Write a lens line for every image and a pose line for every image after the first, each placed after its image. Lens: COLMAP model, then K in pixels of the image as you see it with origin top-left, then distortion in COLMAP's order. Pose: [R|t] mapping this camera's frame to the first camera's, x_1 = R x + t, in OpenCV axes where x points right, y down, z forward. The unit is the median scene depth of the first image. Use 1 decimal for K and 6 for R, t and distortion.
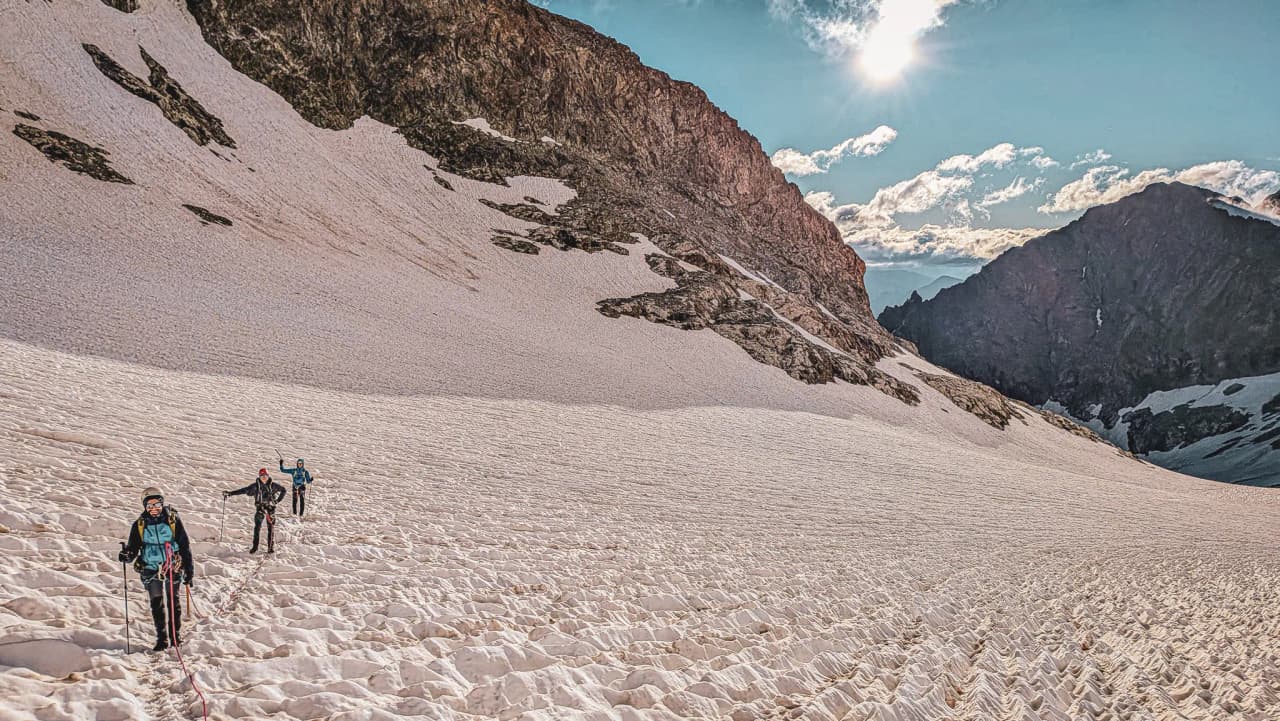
lens RADIAL K [[952.8, 0, 640.4], [0, 952.8, 358.6], [0, 0, 1]] dist [-0.003149, 0.002881]
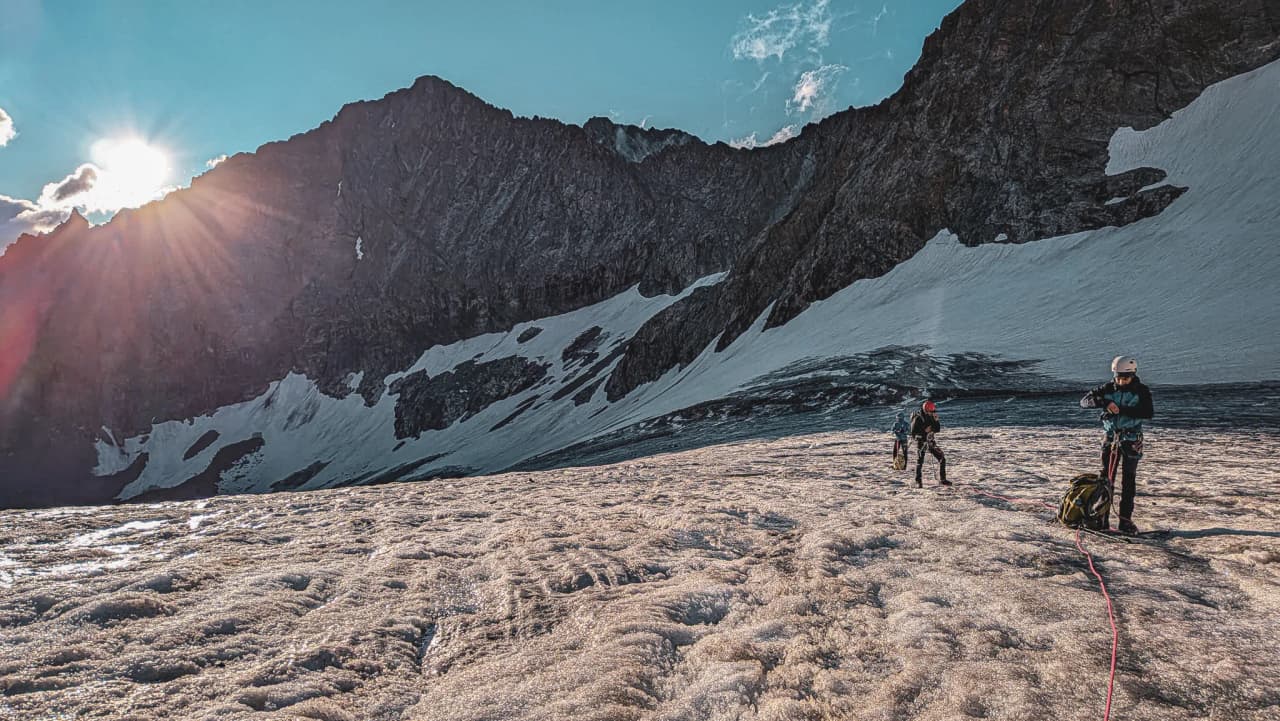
lens RADIAL K [[952.8, 0, 640.6], [0, 952.8, 360.2], [0, 0, 1]] dist [-0.003149, 0.002881]
pose [[0.800021, -0.053914, 0.597545, 0.249188], [0.066116, 0.997811, 0.001508, 0.053794], [-0.596318, 0.038301, 0.801834, 0.358453]]
